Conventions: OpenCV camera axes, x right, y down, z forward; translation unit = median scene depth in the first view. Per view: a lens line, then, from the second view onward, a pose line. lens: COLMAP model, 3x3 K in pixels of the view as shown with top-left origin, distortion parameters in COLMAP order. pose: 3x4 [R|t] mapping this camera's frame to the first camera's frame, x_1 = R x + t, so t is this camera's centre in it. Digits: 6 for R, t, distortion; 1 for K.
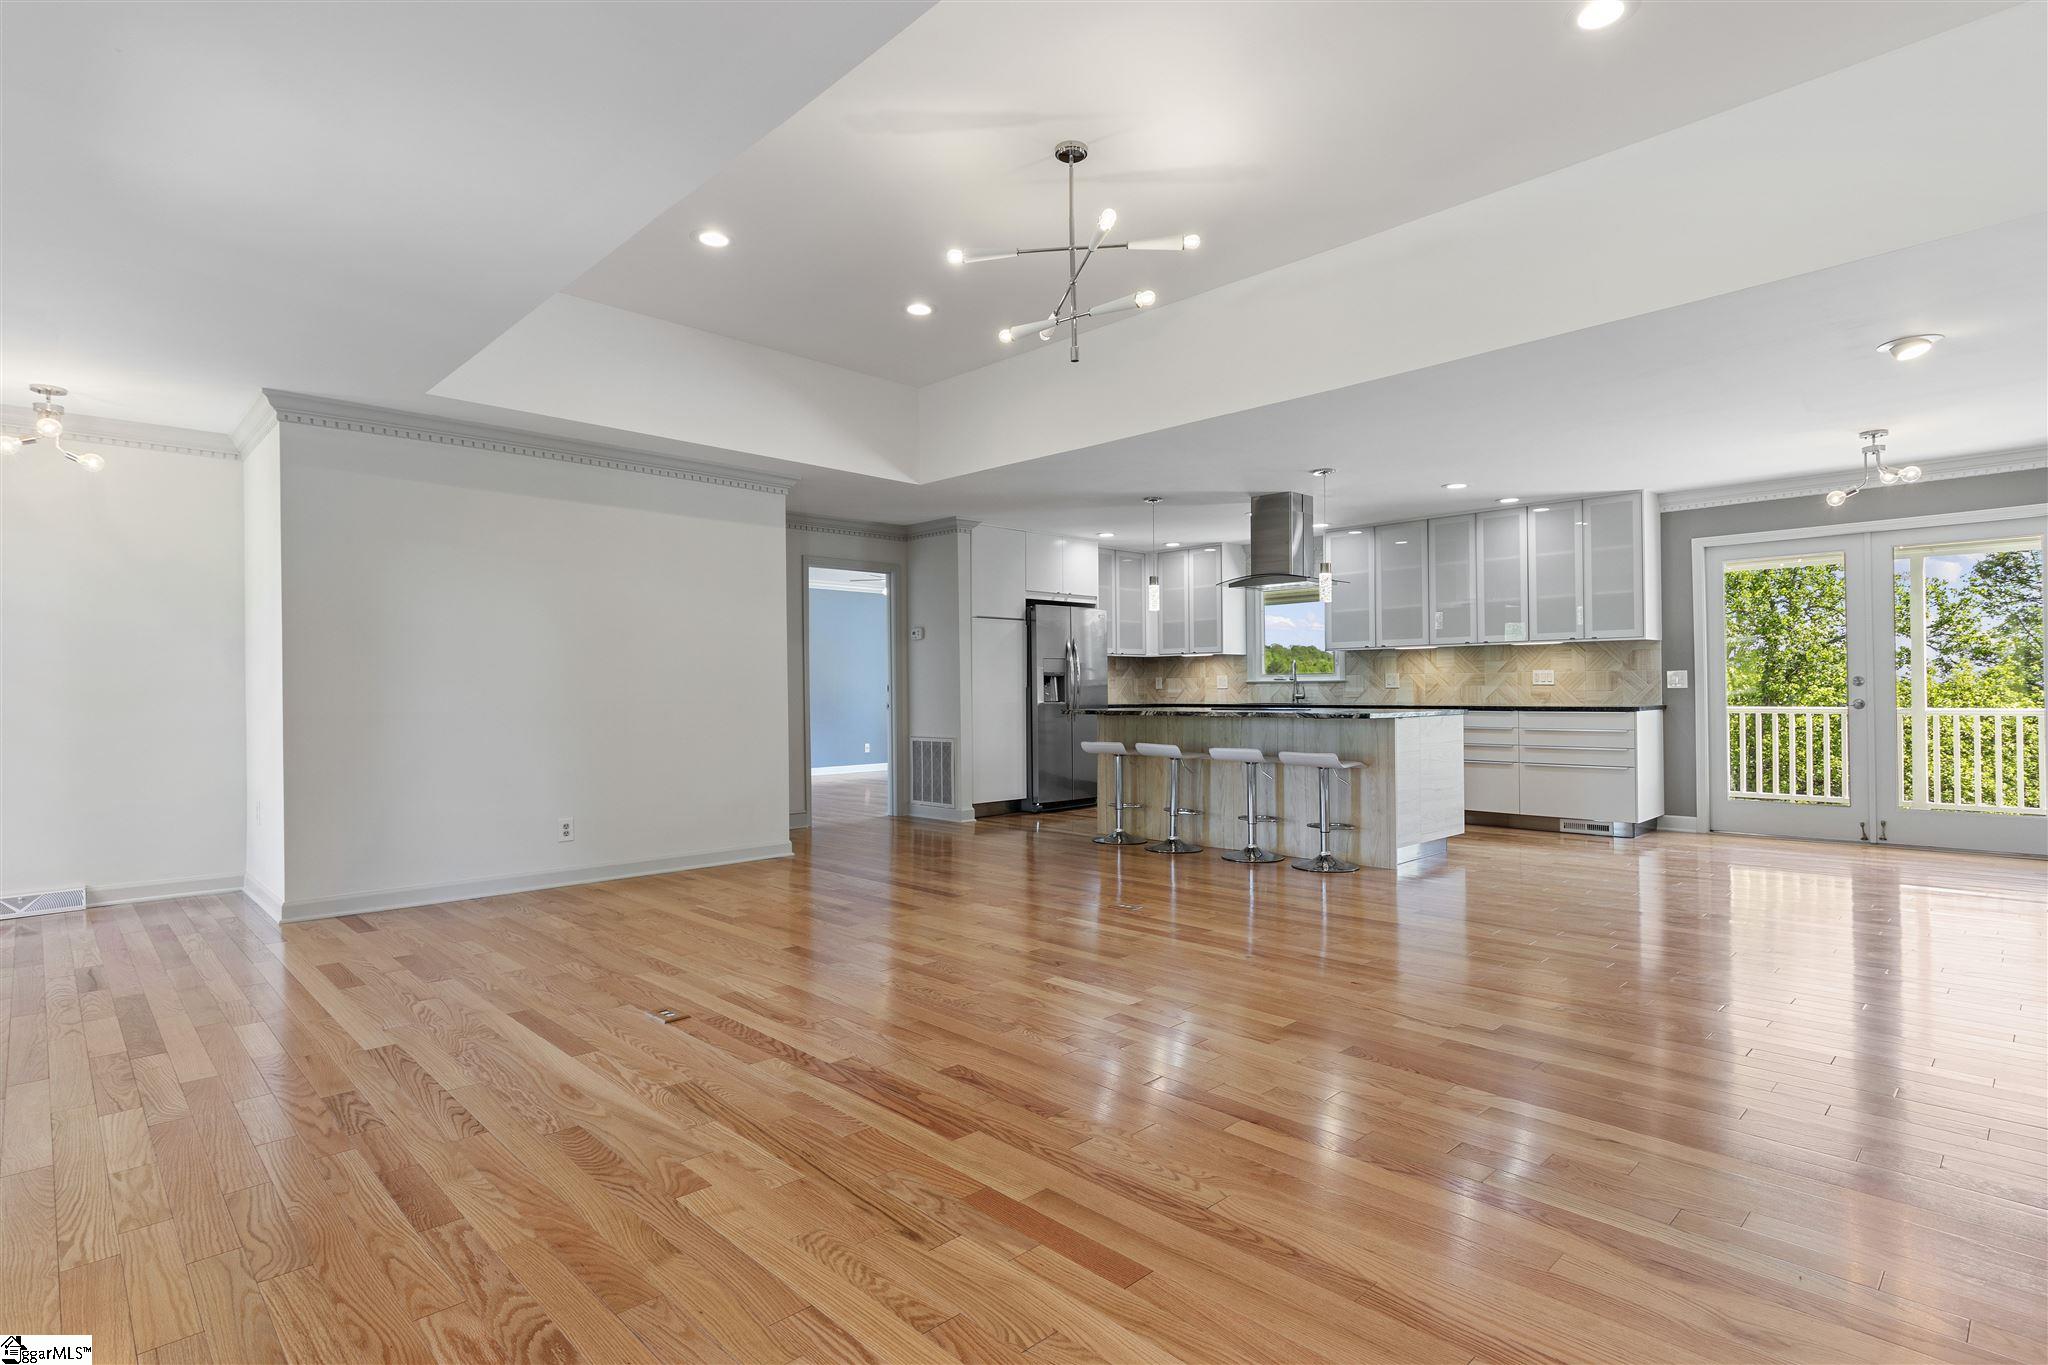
lens RADIAL K [[1019.6, 0, 1018.9], [0, 1019.6, 679.7], [0, 0, 1]] dist [-0.003675, -0.000119]
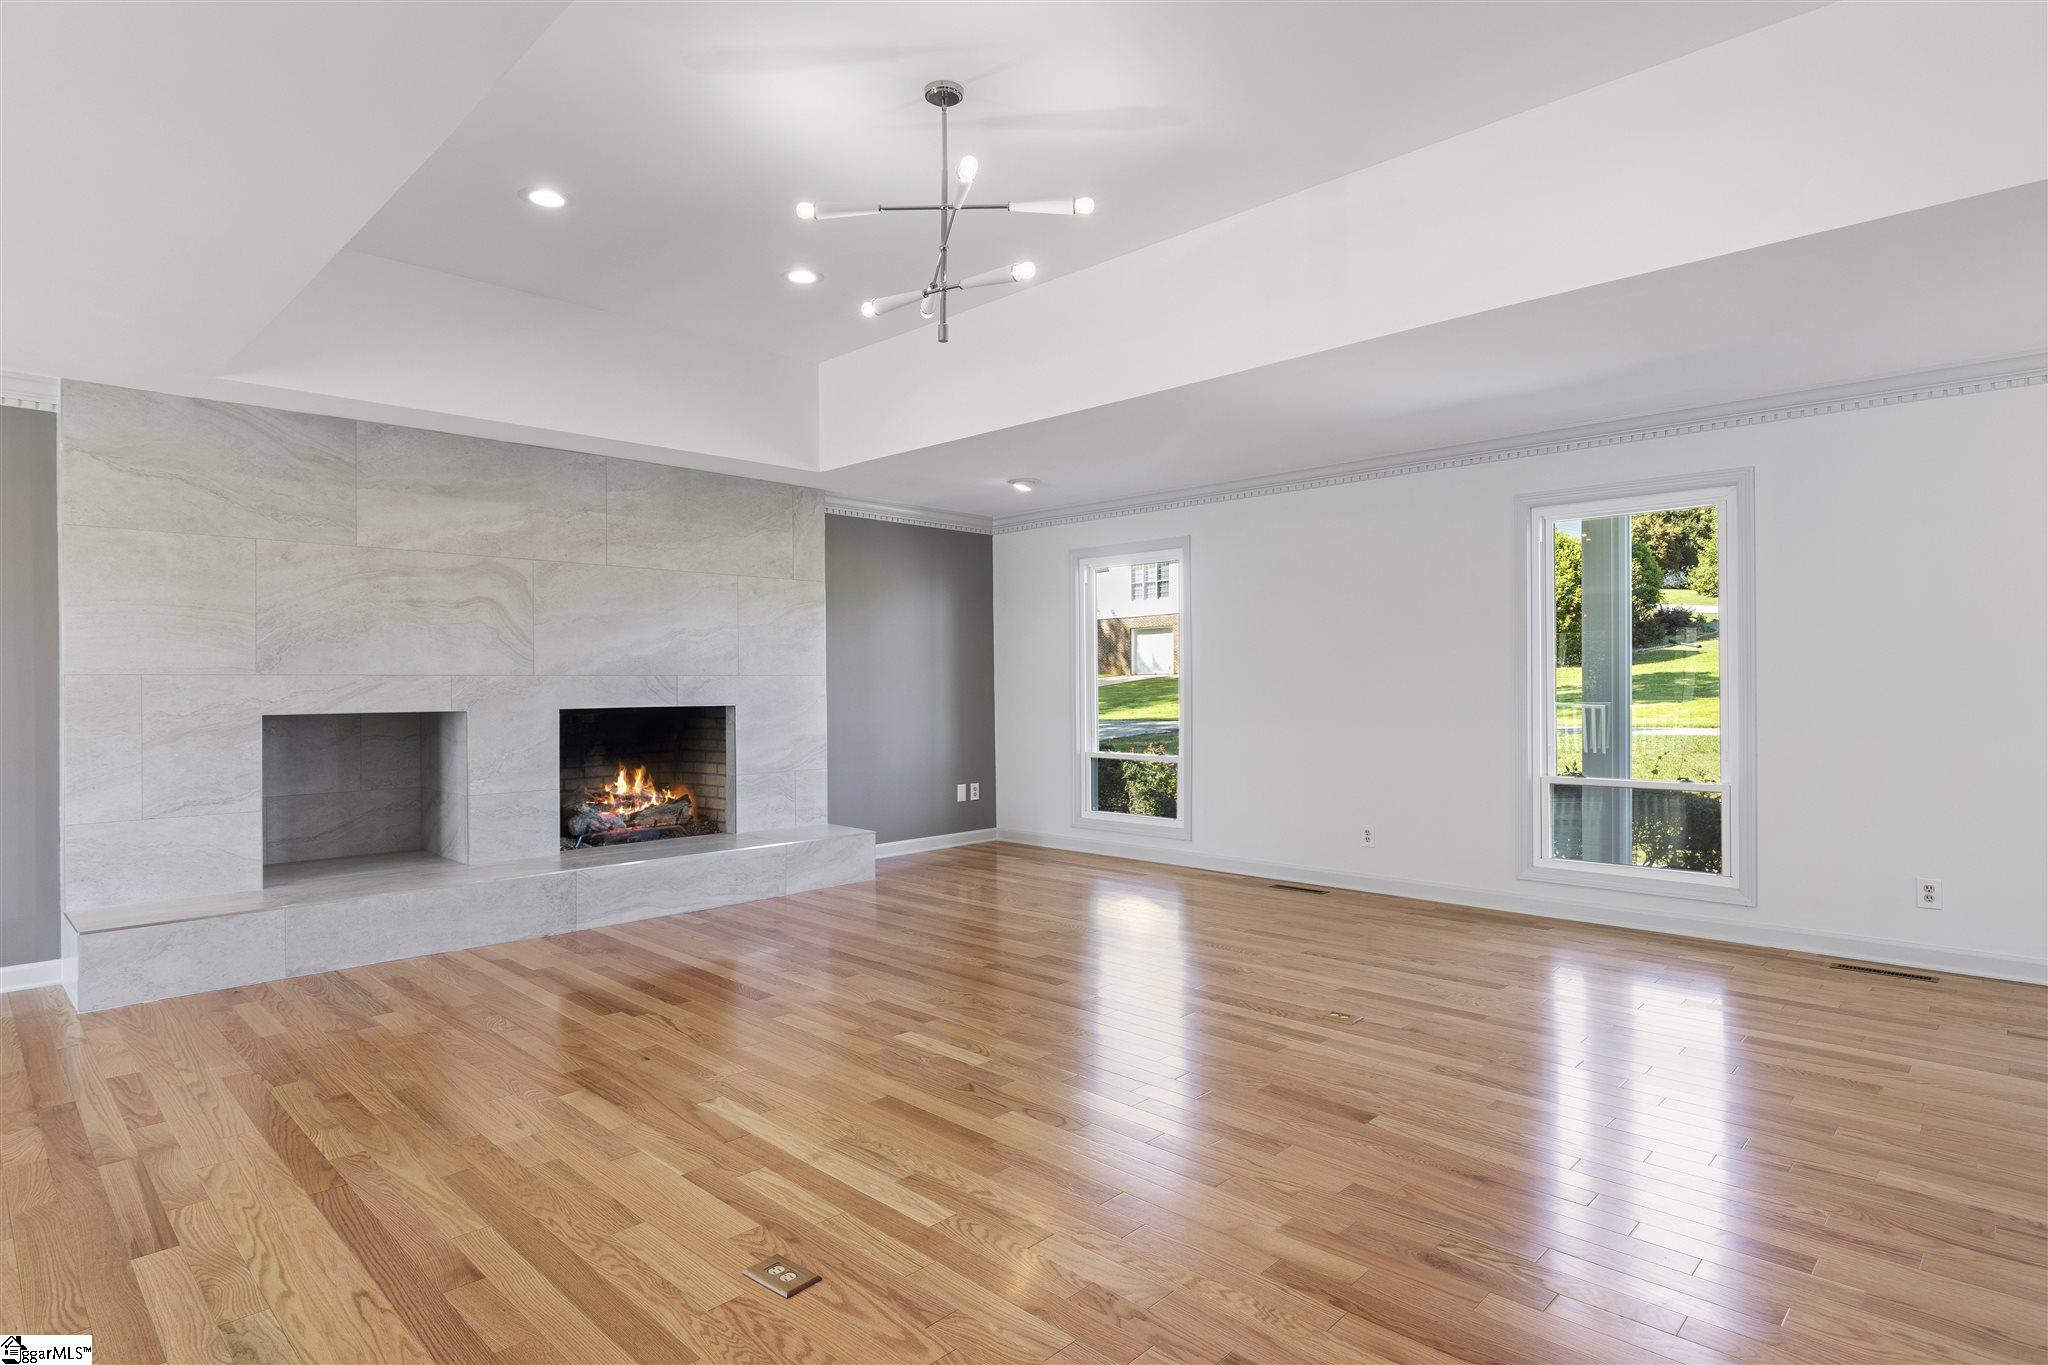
lens RADIAL K [[1095.1, 0, 1026.4], [0, 1095.1, 676.4], [0, 0, 1]] dist [-0.003405, -0.000363]
pose [[-0.999245, 0.014846, -0.035893, 0.012217], [0.015497, 0.999719, -0.017928, -0.009433], [0.035617, -0.018471, -0.999195, 1.057234]]
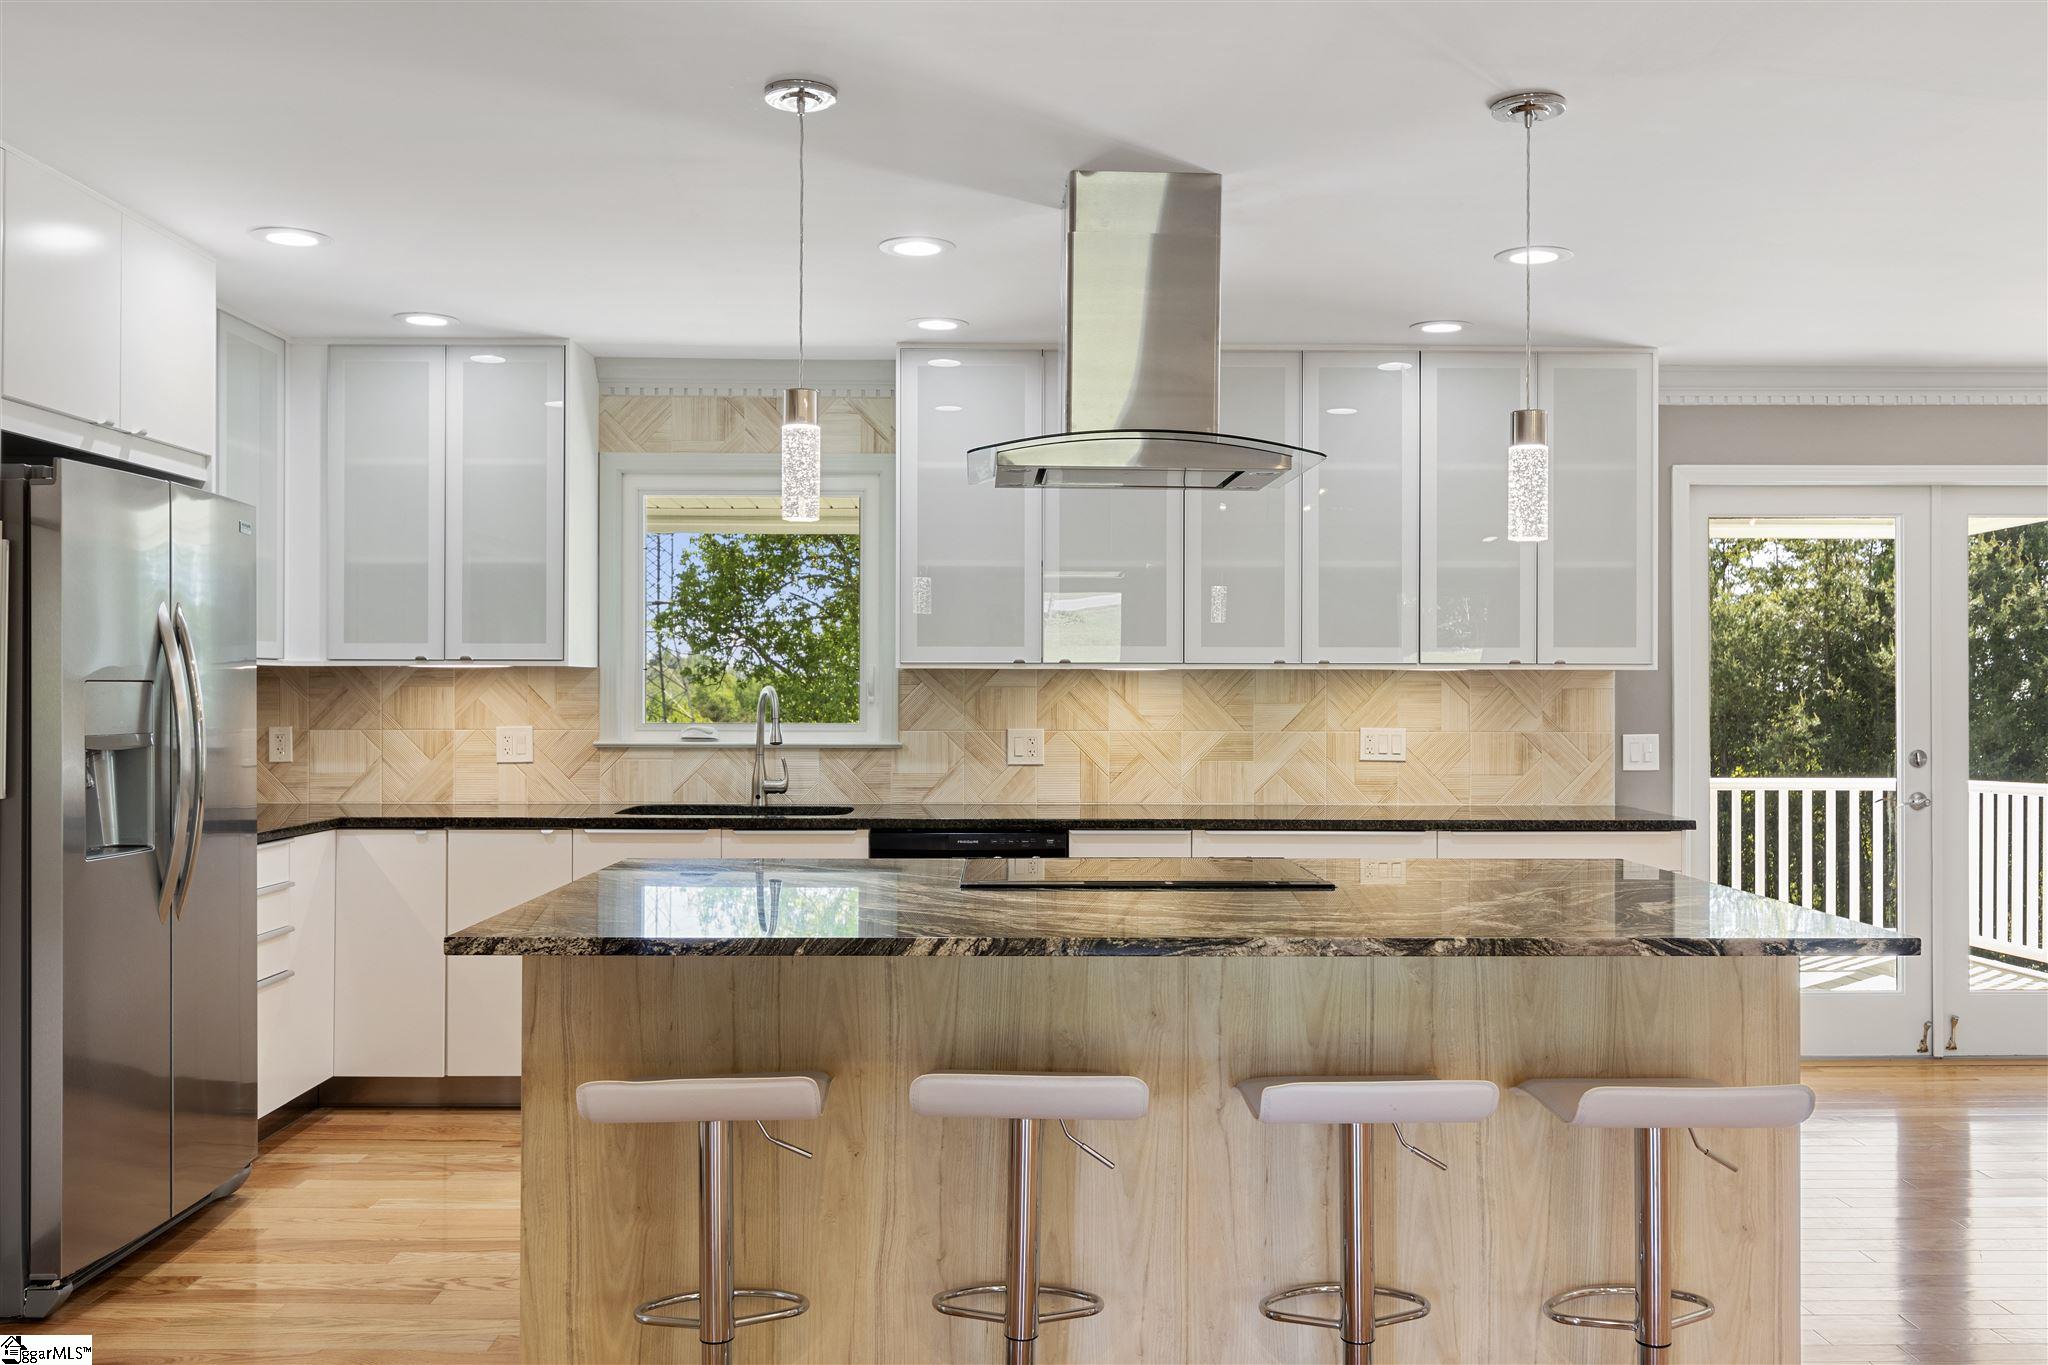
lens RADIAL K [[1689.8, 0, 1026.7], [0, 1689.8, 673.6], [0, 0, 1]] dist [0.000633, -0.000576]
pose [[0.685365, 0.016268, 0.728018, -0.152107], [-0.014834, 0.999855, -0.008378, -0.029148], [-0.728049, -0.005057, 0.685507, 0.718430]]
